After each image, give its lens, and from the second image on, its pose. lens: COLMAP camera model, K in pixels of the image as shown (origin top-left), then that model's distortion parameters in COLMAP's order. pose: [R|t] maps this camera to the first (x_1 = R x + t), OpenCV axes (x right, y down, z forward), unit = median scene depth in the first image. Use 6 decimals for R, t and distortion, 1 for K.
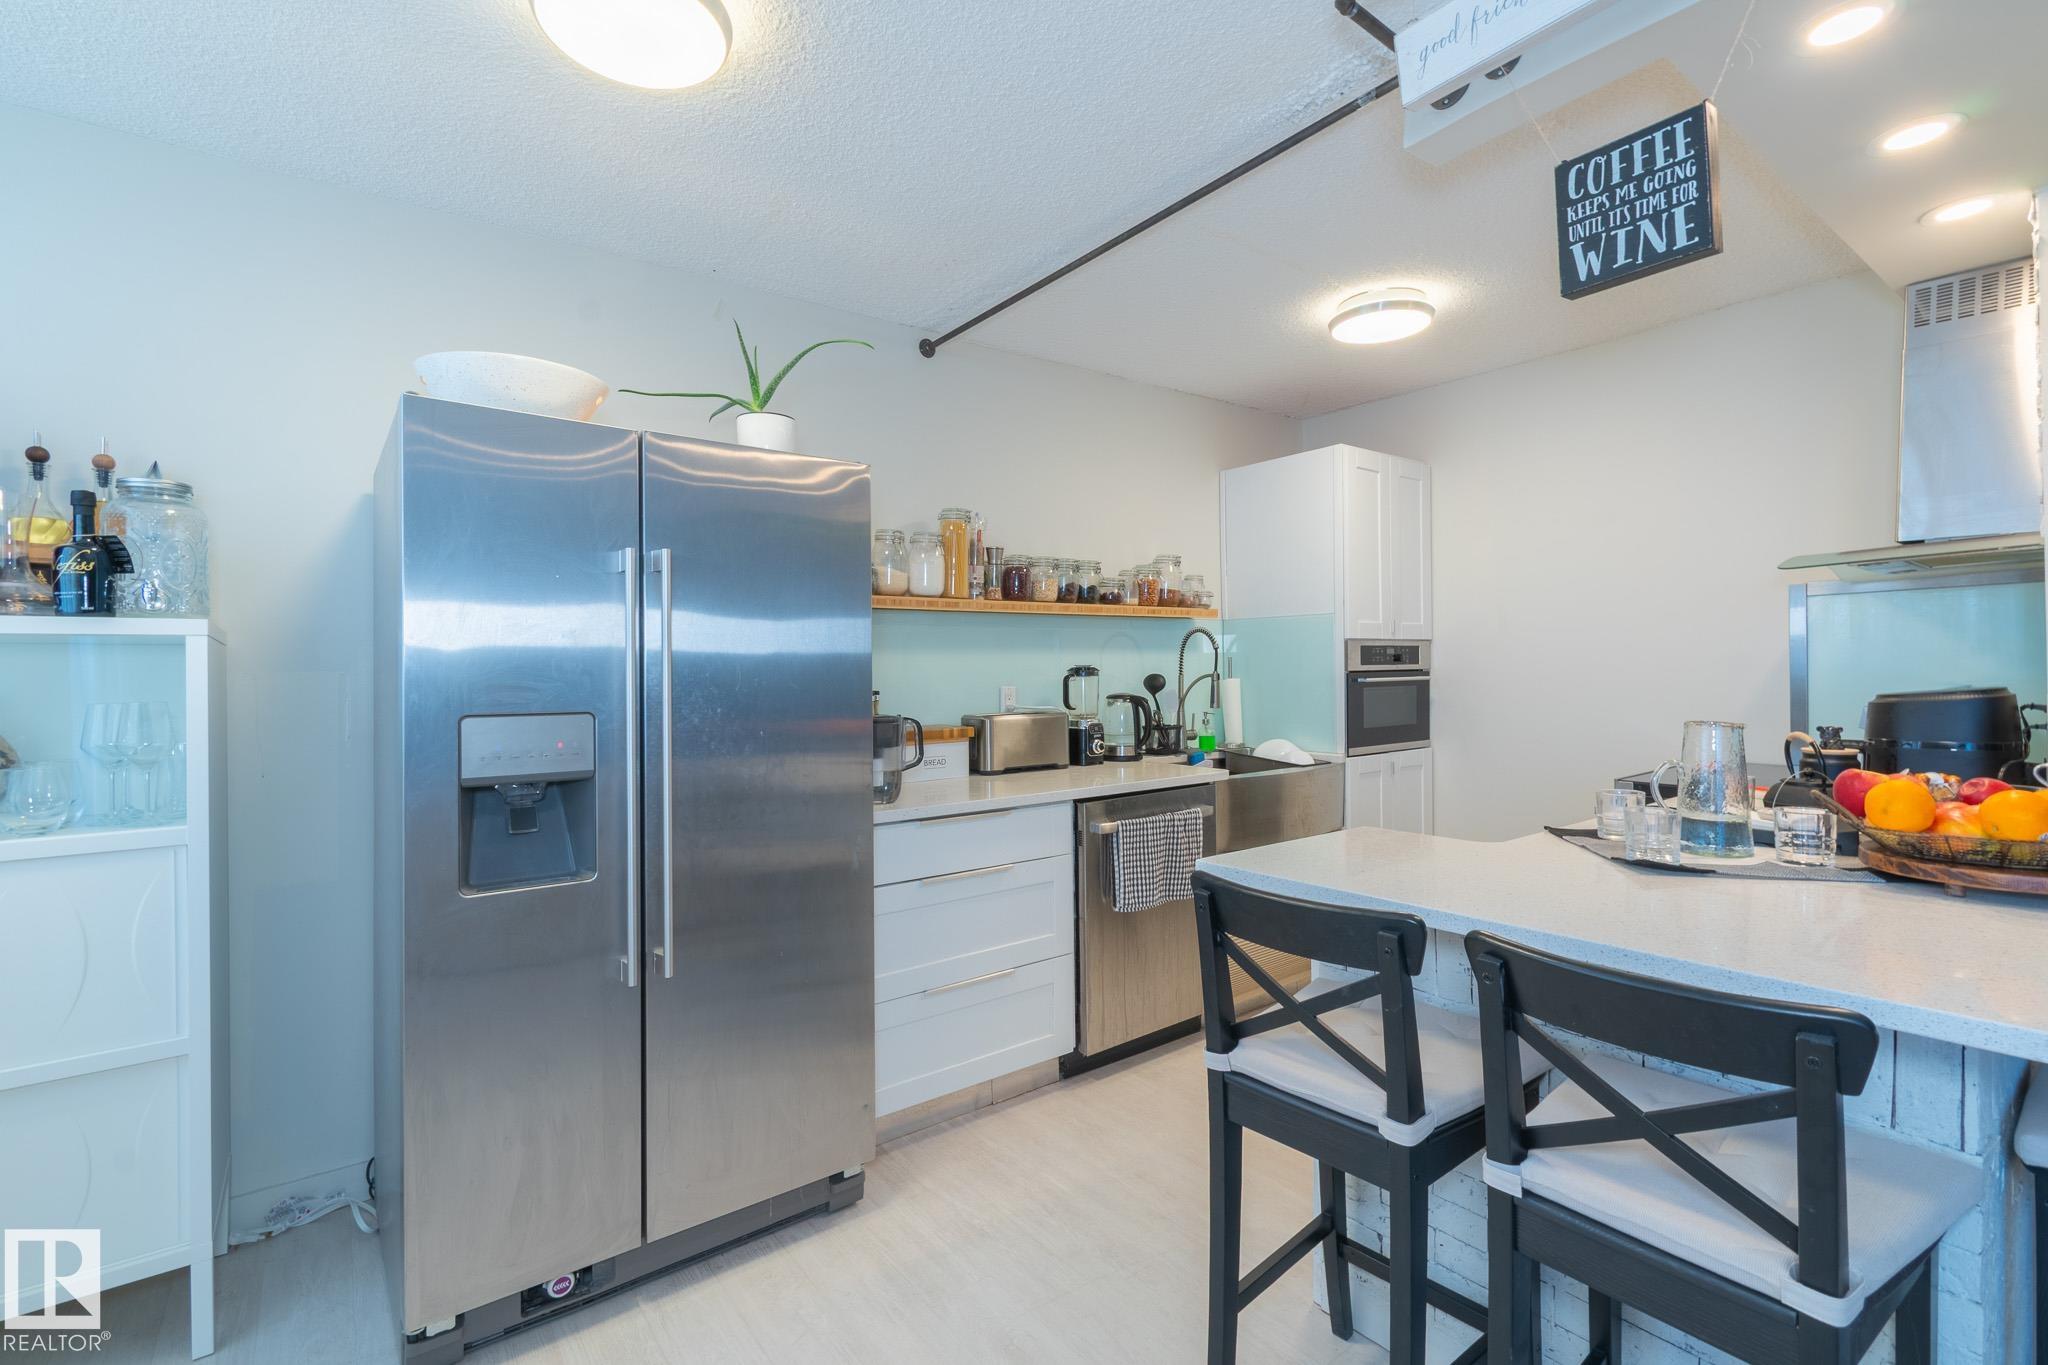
lens RADIAL K [[932.8, 0, 1018.5], [0, 932.8, 691.4], [0, 0, 1]] dist [0.002835, 0.000369]
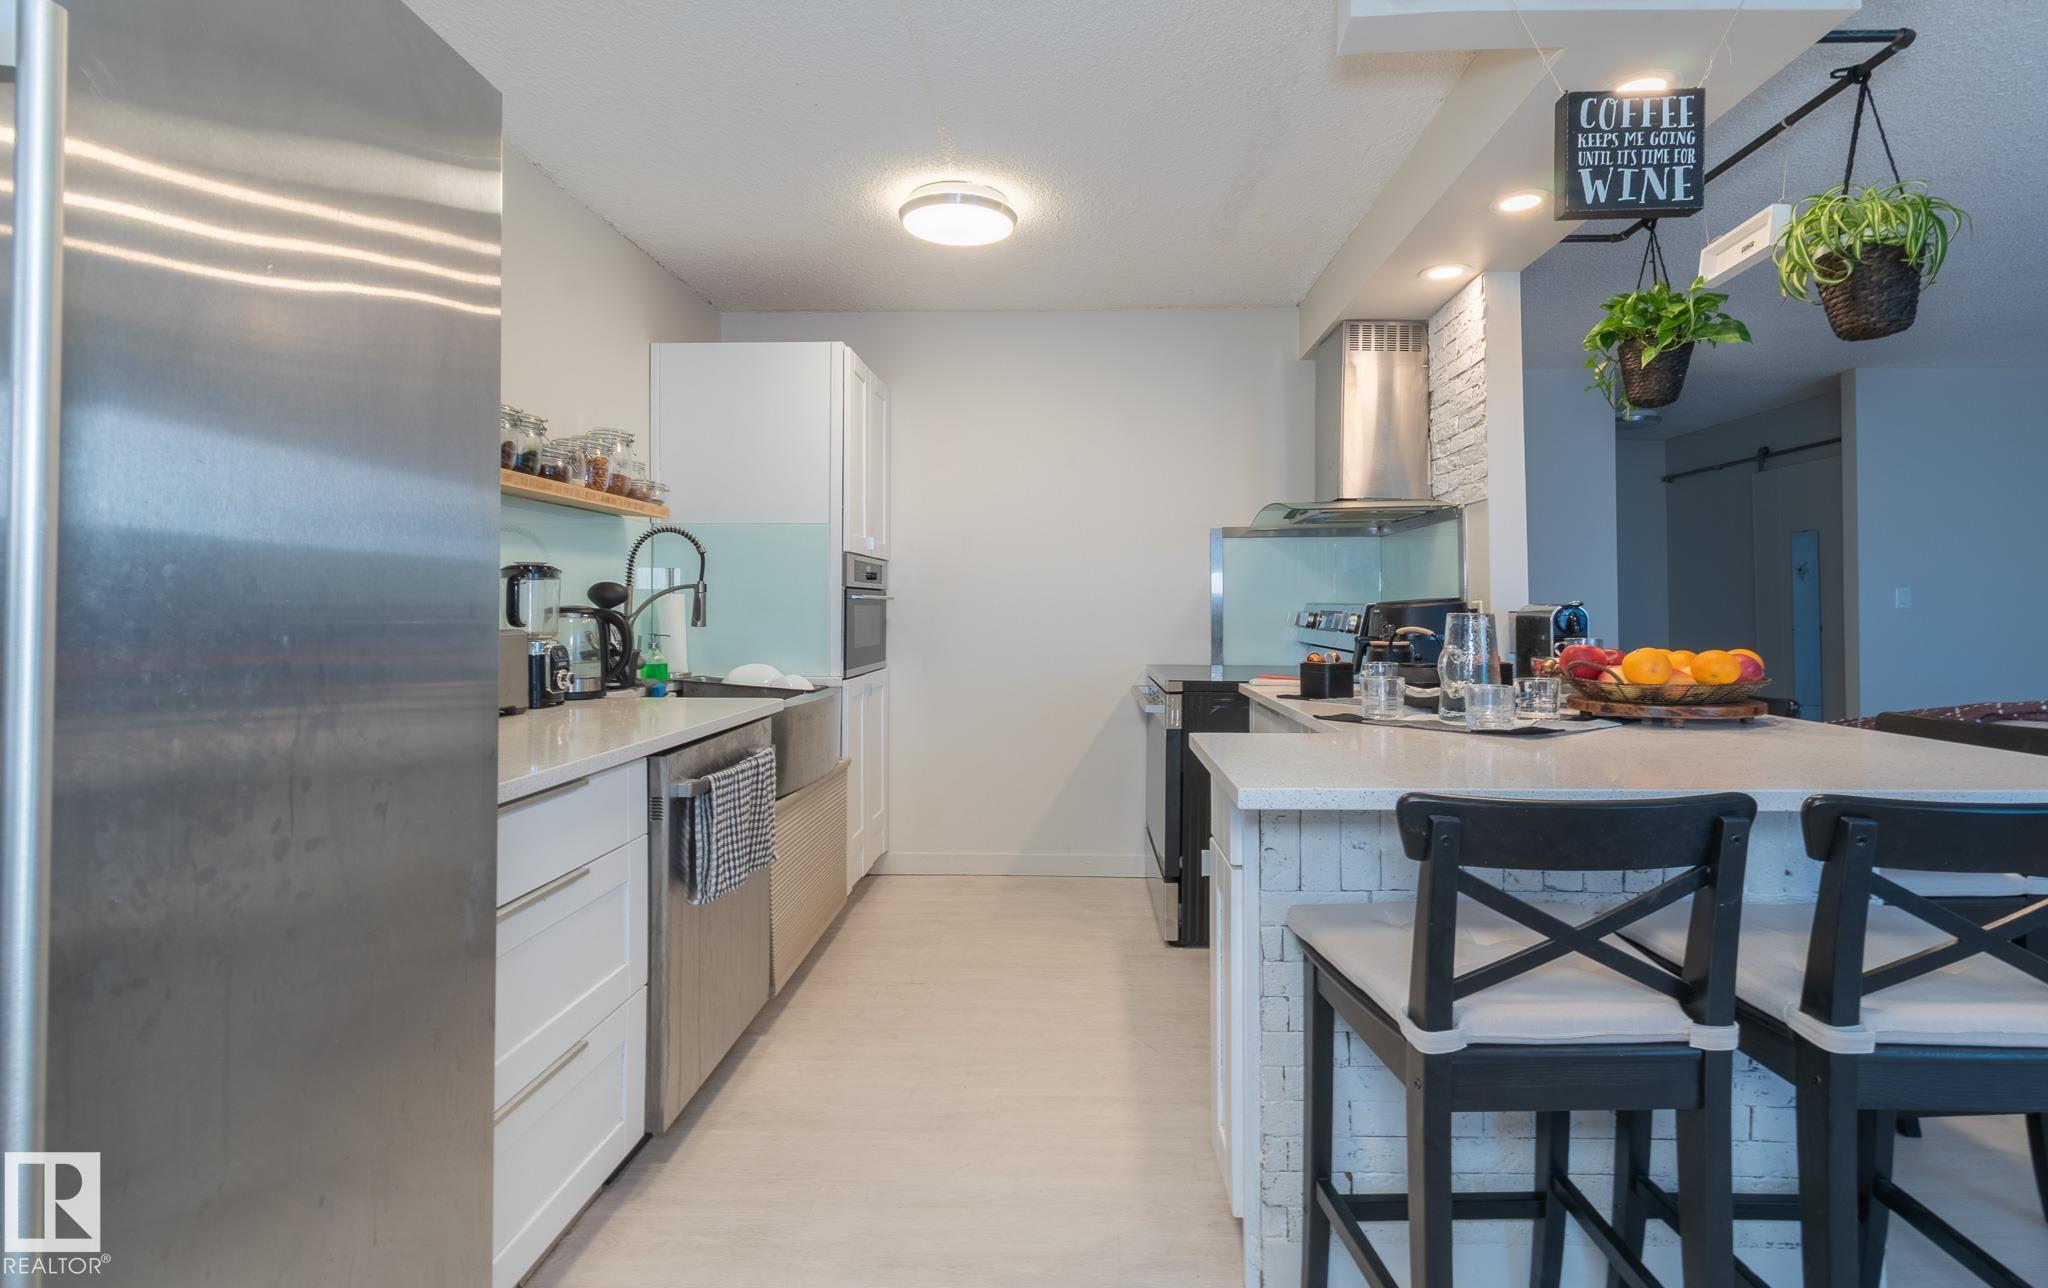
lens RADIAL K [[881.3, 0, 1078.6], [0, 881.3, 605.3], [0, 0, 1]] dist [0.002826, 0.000092]
pose [[0.614022, 0.021730, 0.788990, -0.588919], [0.000976, 0.999599, -0.028290, 0.066772], [-0.789289, 0.018141, 0.613754, 0.849558]]
